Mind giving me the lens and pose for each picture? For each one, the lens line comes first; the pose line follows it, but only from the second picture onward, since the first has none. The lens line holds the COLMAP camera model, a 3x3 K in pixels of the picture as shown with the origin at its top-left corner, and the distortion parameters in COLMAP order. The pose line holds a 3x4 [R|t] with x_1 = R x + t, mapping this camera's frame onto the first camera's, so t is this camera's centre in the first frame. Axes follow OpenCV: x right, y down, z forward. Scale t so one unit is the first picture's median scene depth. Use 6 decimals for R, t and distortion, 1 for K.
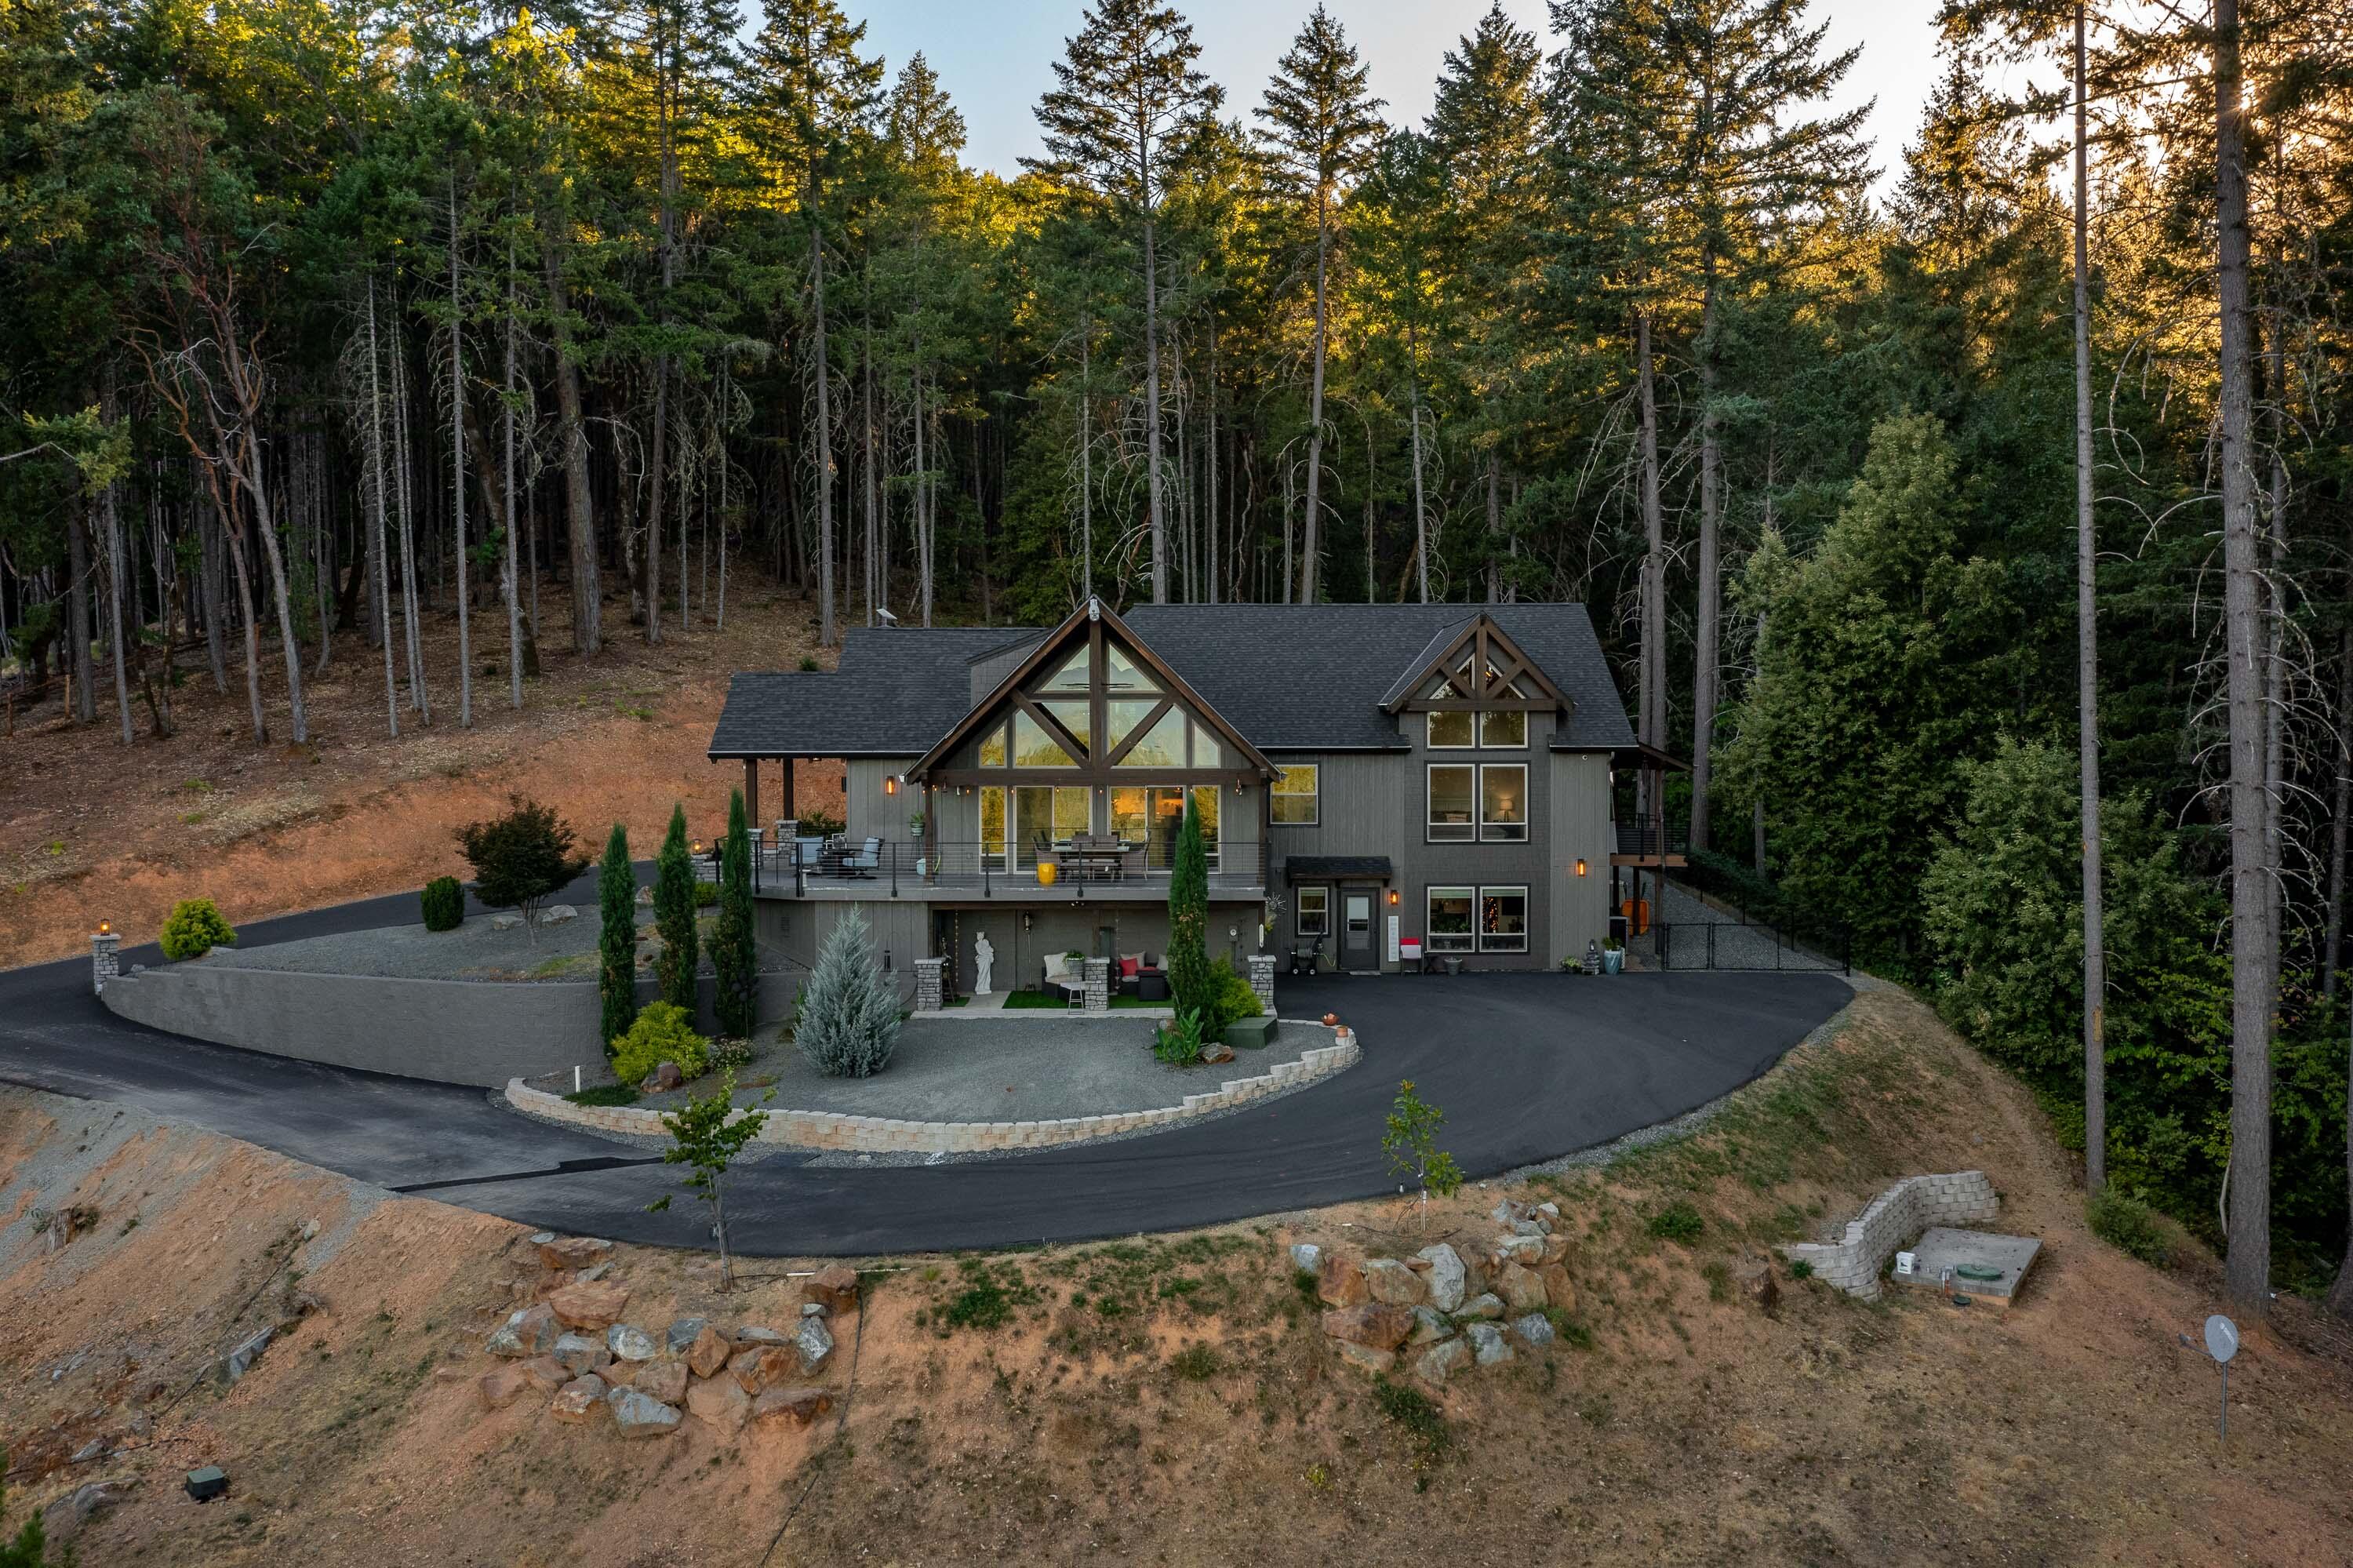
lens RADIAL K [[1882.6, 0, 1179.7], [0, 1882.6, 781.8], [0, 0, 1]] dist [0.003758, -0.006475]
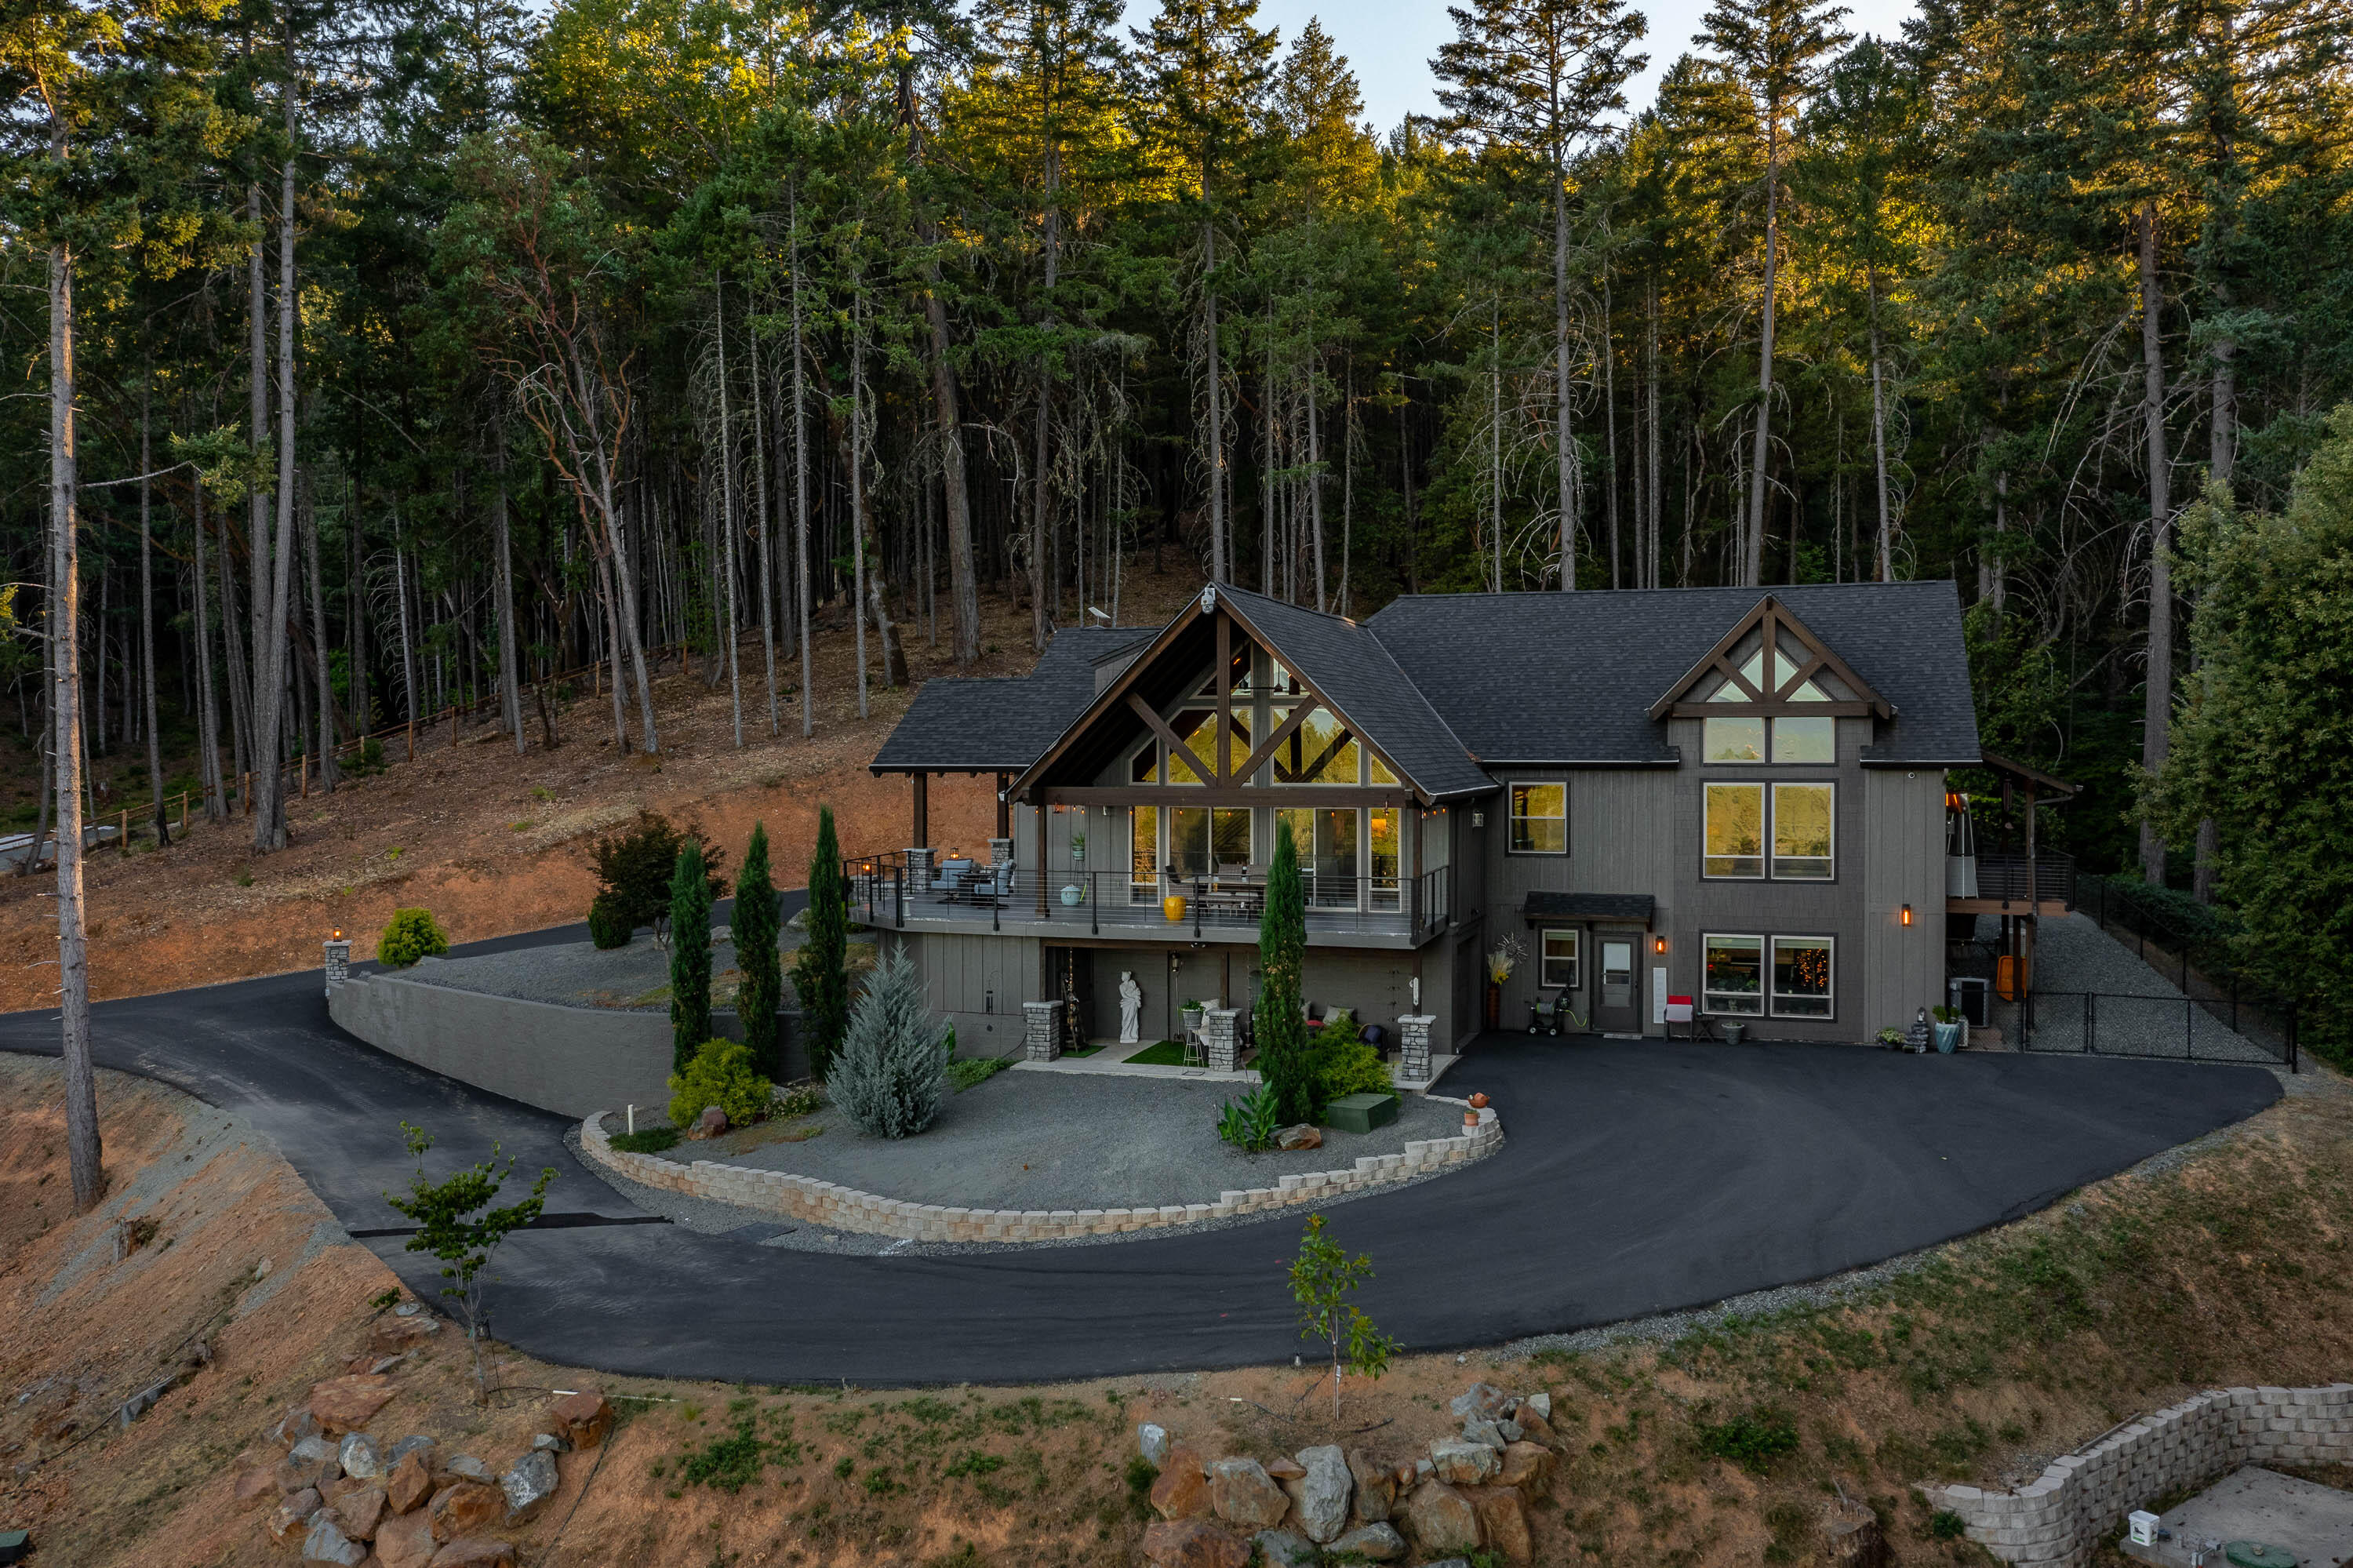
lens RADIAL K [[1882.6, 0, 1163.8], [0, 1882.6, 785.2], [0, 0, 1]] dist [0.003758, -0.006475]
pose [[0.946434, 0.006580, -0.322829, 0.193113], [-0.007185, 0.999974, -0.000682, -0.006626], [0.322817, 0.002965, 0.946457, 0.175042]]
